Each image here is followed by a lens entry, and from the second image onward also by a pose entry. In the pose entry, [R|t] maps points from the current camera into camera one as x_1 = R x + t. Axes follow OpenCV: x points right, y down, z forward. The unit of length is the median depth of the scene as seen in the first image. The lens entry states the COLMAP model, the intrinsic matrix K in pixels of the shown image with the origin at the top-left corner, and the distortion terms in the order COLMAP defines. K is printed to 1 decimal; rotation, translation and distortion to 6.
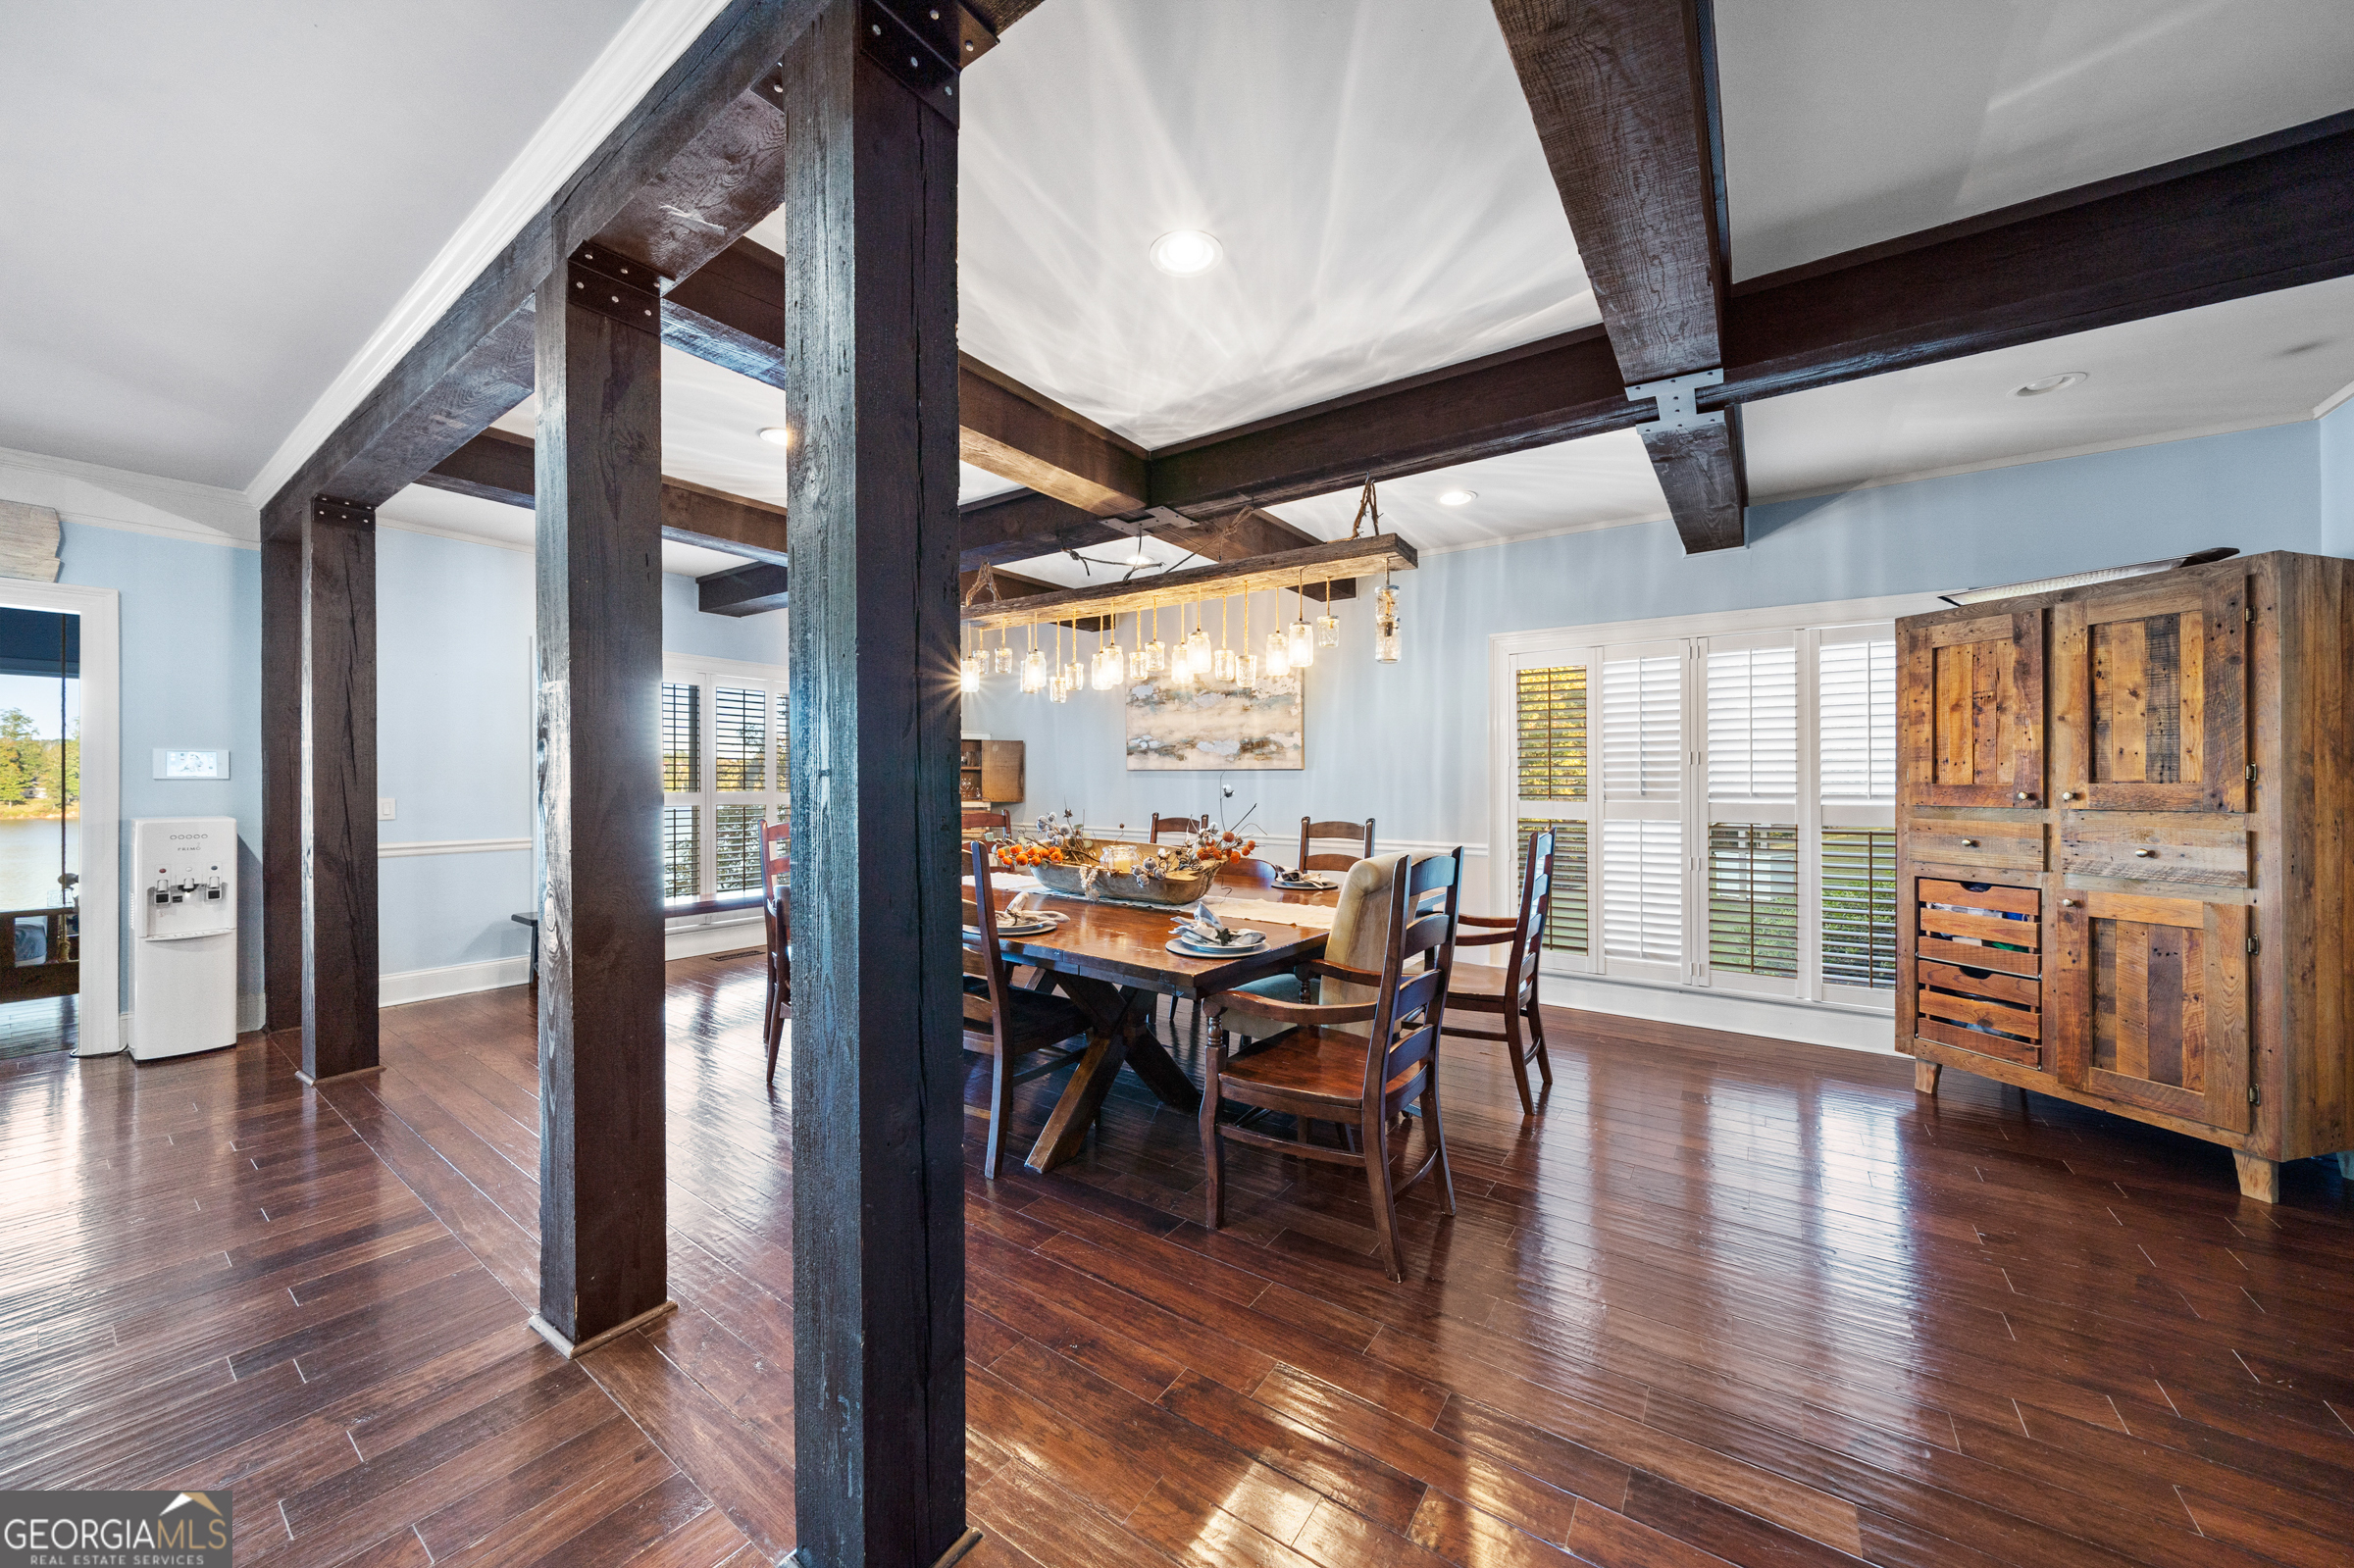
lens RADIAL K [[827.5, 0, 1174.8], [0, 827.5, 781.9], [0, 0, 1]] dist [0.000806, -0.000463]
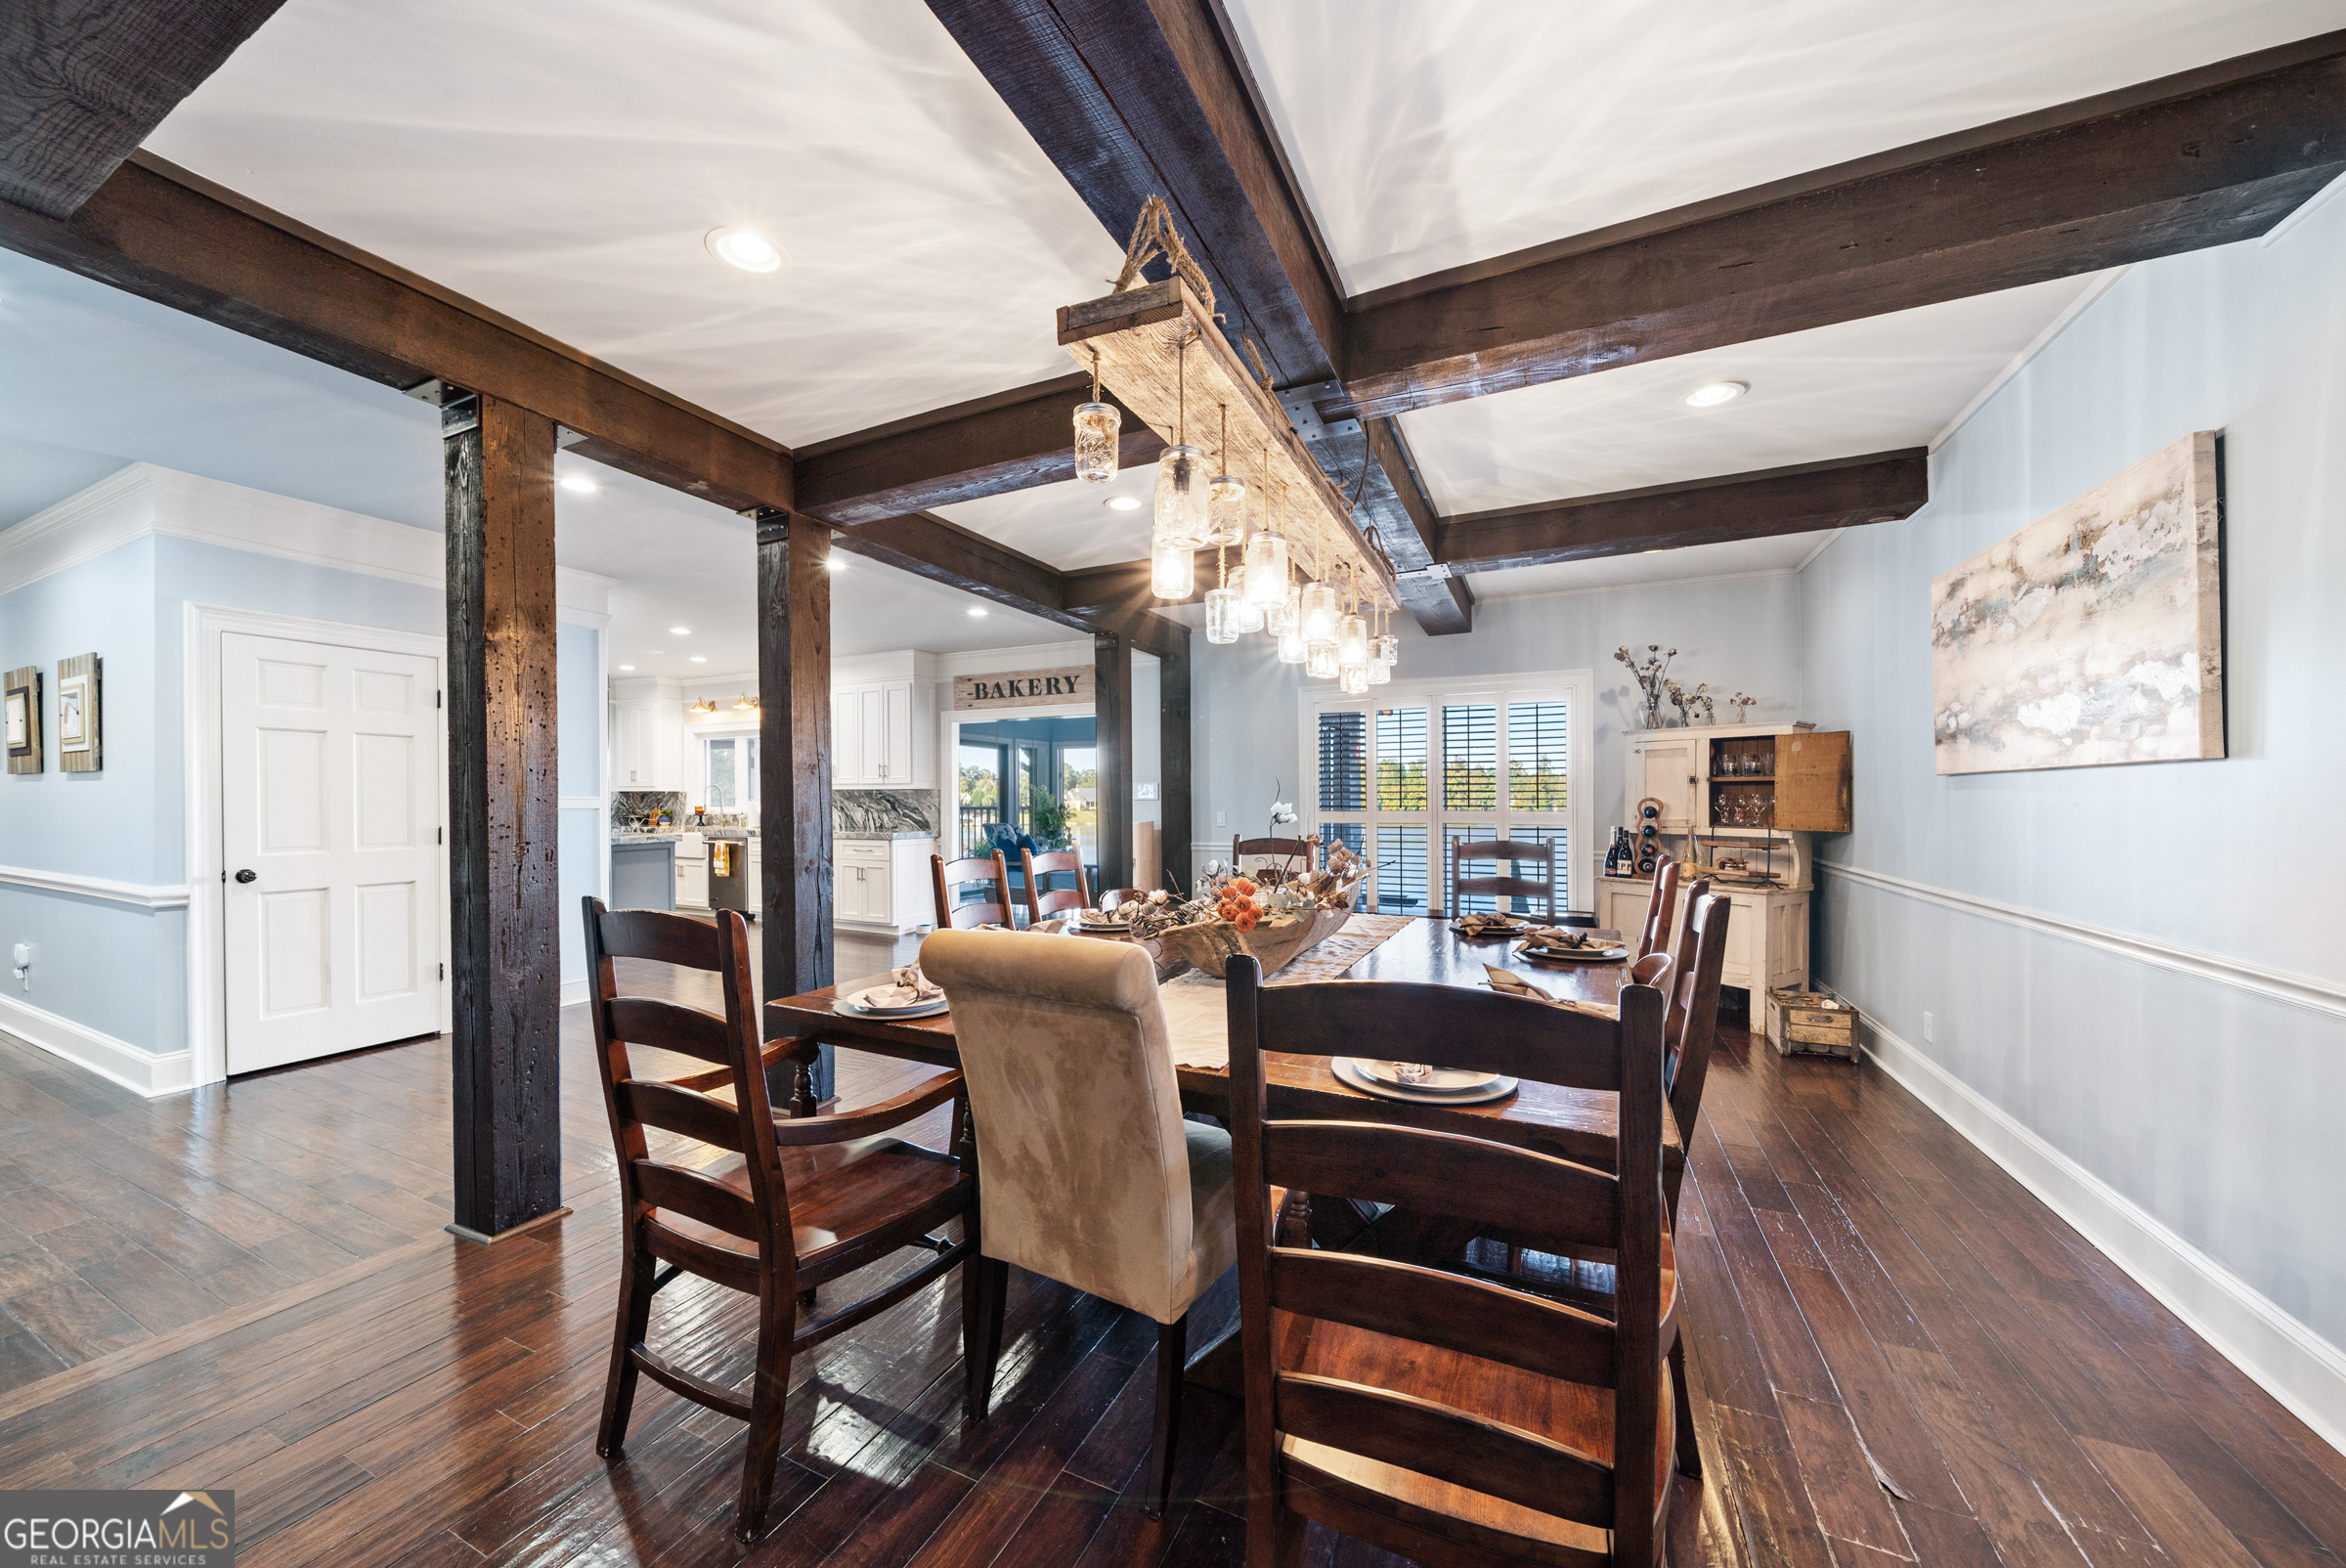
lens RADIAL K [[824.8, 0, 1163.9], [0, 824.8, 801.3], [0, 0, 1]] dist [0.000806, -0.000463]
pose [[0.164501, 0.000340, -0.986377, 0.371860], [0.002393, 0.999997, 0.000744, 0.000151], [0.986374, -0.002483, 0.164500, 0.468972]]
